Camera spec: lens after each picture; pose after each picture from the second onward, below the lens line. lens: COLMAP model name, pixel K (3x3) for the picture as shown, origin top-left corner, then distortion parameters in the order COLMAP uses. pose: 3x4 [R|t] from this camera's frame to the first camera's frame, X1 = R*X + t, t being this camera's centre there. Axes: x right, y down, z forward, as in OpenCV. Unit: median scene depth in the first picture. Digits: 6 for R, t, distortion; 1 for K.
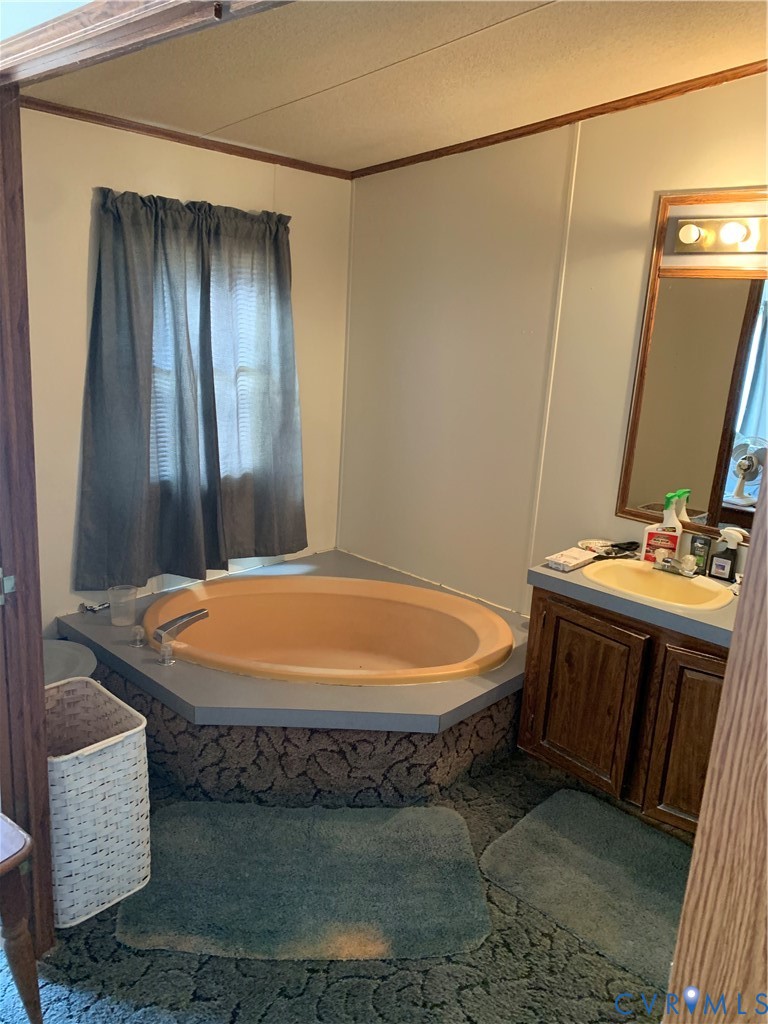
lens RADIAL K [[807.9, 0, 384.0], [0, 807.9, 512.0], [0, 0, 1]] dist [0.049418, -0.010400]
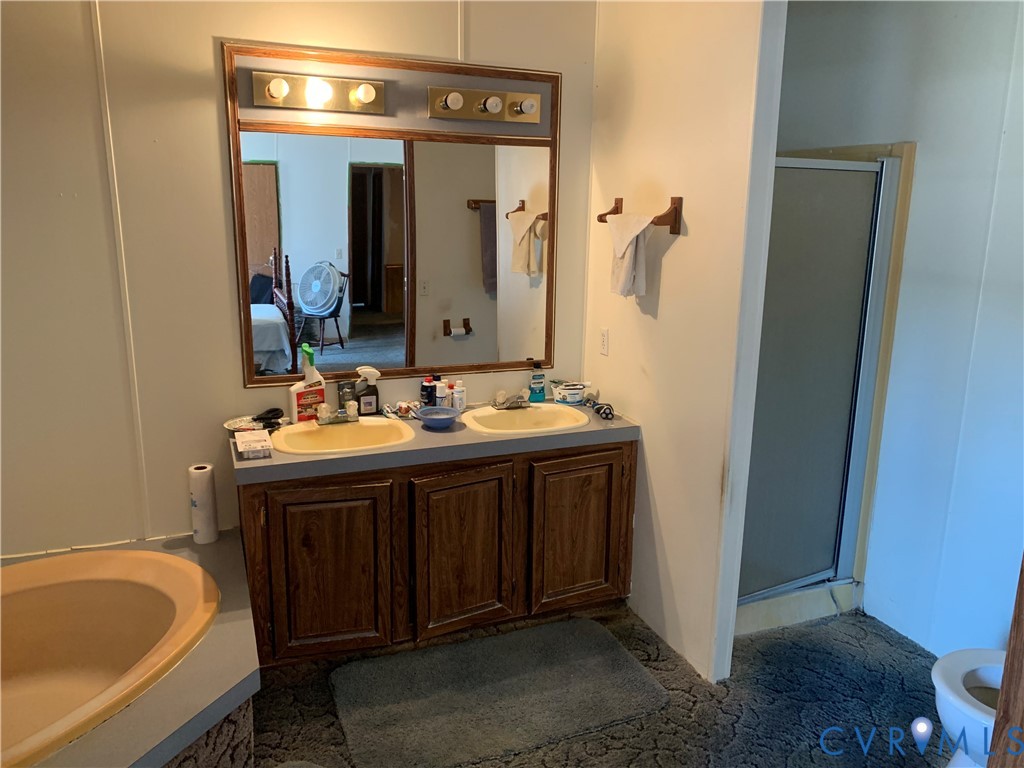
lens RADIAL K [[807.9, 0, 508.4], [0, 807.9, 382.9], [0, 0, 1]] dist [0.049418, -0.010400]
pose [[0.422615, -0.252454, 0.870439, -0.434101], [0.235014, 0.958095, 0.163773, -0.091167], [-0.875309, 0.135352, 0.464235, 0.333006]]
